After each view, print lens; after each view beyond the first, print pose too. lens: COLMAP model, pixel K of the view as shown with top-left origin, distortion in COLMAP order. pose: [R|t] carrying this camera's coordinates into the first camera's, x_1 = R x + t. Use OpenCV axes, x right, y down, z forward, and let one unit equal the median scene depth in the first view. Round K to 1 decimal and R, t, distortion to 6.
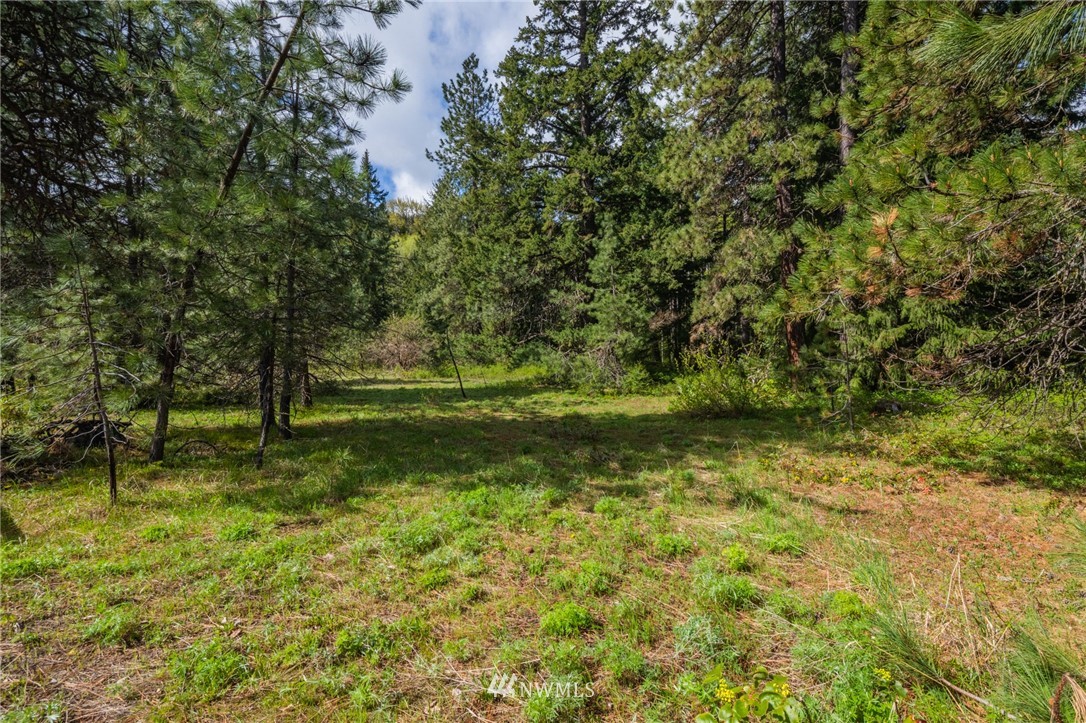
lens RADIAL K [[563.2, 0, 543.0], [0, 563.2, 361.5], [0, 0, 1]] dist [0.028246, -0.000143]
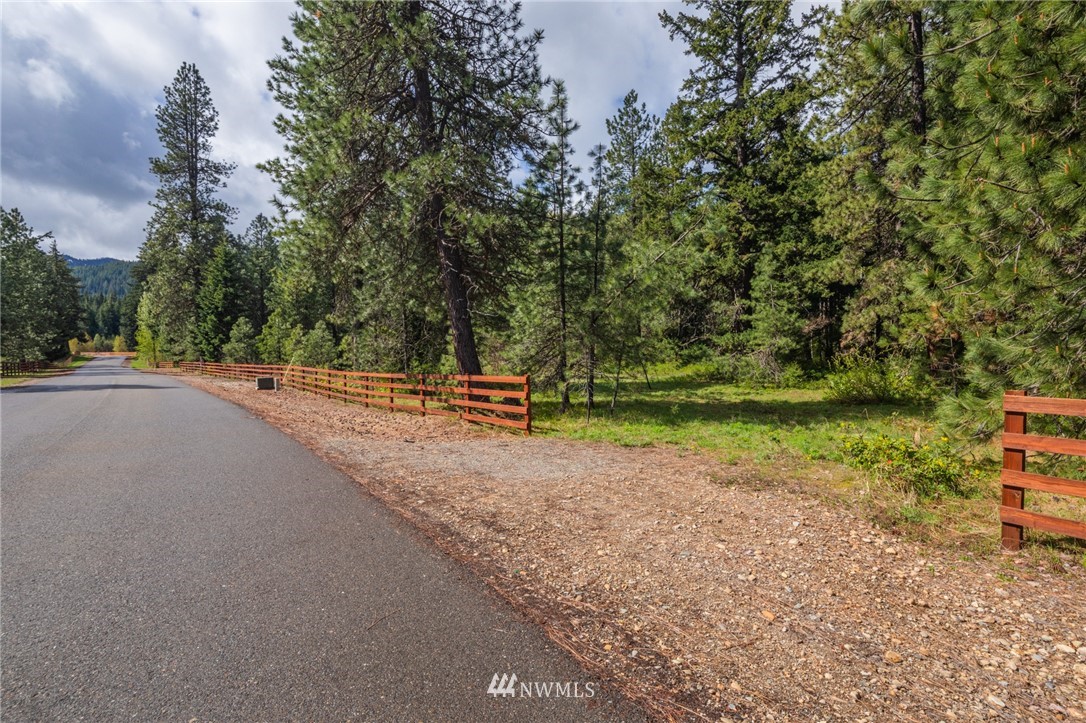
lens RADIAL K [[563.2, 0, 543.0], [0, 563.2, 361.5], [0, 0, 1]] dist [0.028246, -0.000143]
pose [[0.973468, -0.001301, -0.228818, -0.065167], [0.002779, 0.999977, 0.006138, -0.007051], [0.228805, -0.006611, 0.973450, -0.260592]]
